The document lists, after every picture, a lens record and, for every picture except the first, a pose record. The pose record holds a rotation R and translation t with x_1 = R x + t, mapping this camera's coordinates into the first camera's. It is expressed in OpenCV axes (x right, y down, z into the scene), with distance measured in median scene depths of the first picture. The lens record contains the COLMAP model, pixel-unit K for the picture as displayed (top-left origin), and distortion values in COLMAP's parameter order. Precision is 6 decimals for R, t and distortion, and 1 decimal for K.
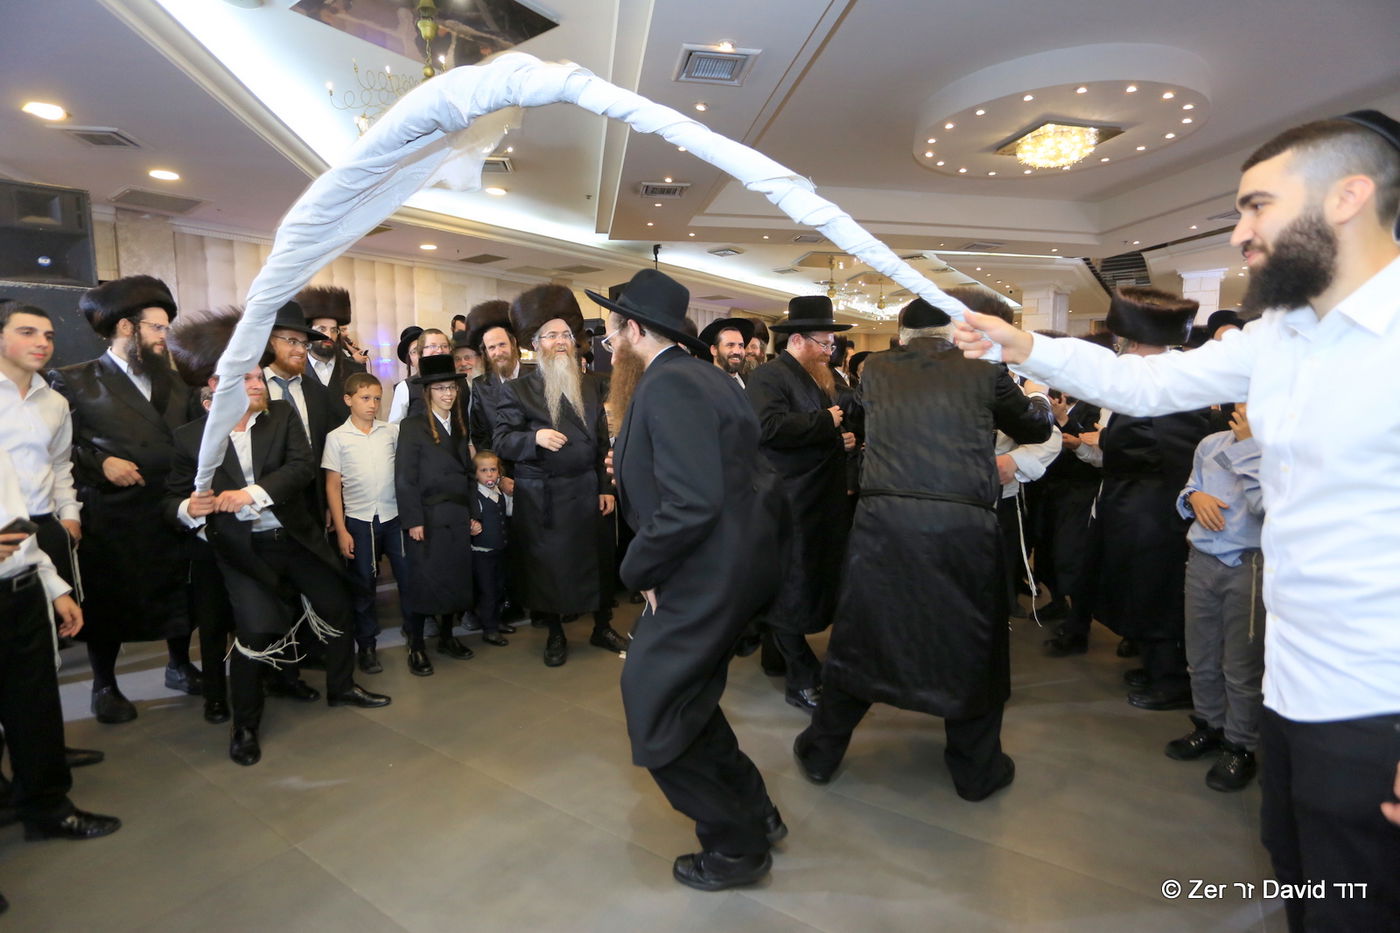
lens RADIAL K [[721.8, 0, 694.8], [0, 721.8, 459.6], [0, 0, 1]] dist [-0.040111, 0.016792]
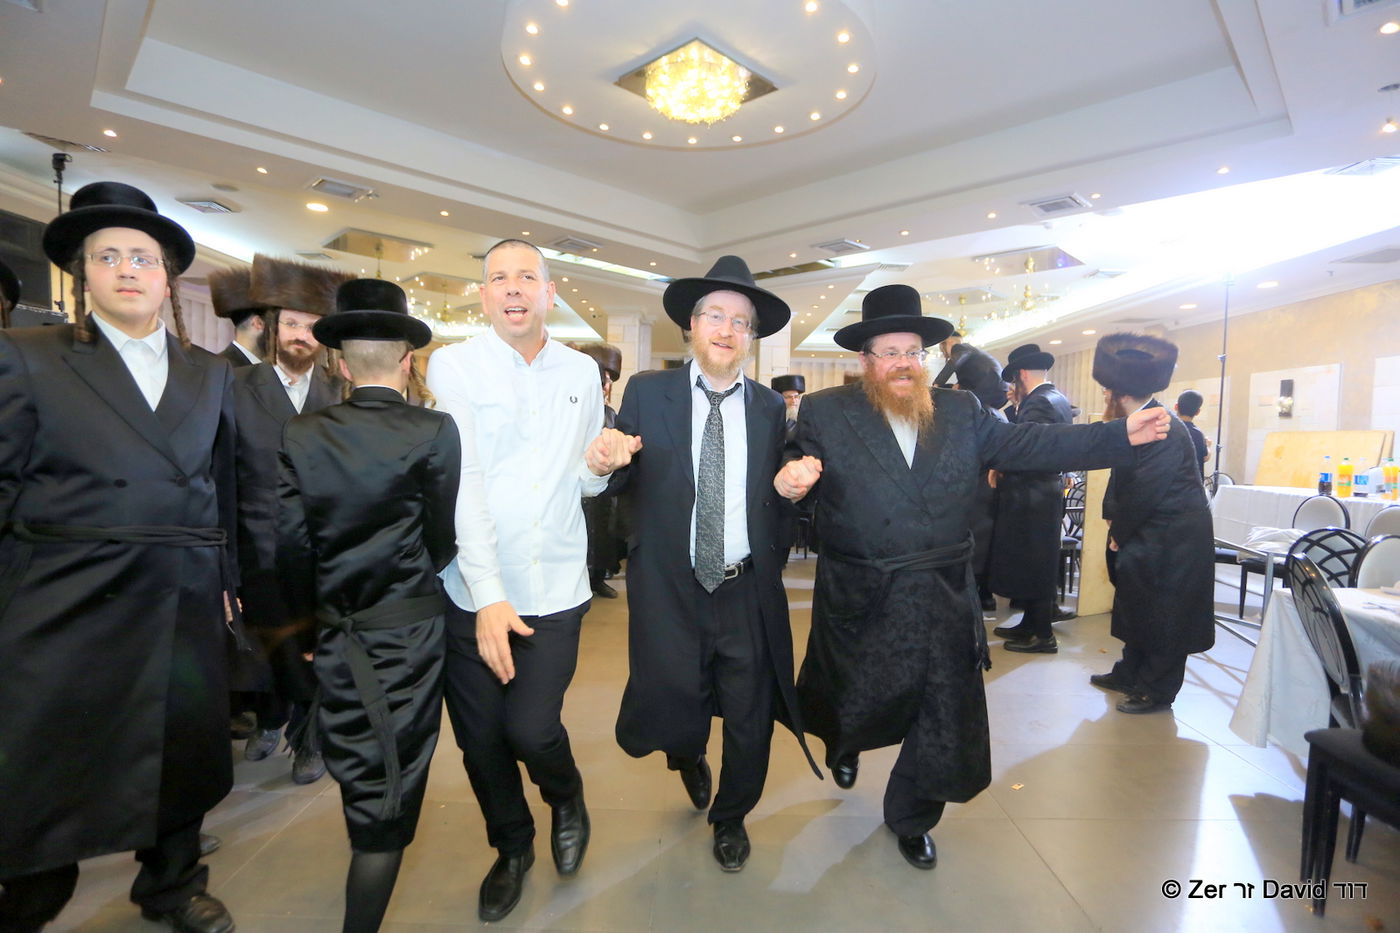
lens RADIAL K [[721.8, 0, 694.8], [0, 721.8, 459.6], [0, 0, 1]] dist [-0.040111, 0.016792]
pose [[0.832153, 0.007108, 0.554500, 0.051439], [0.019984, 0.998884, -0.042795, -0.015482], [-0.554186, 0.046693, 0.831082, 0.203950]]
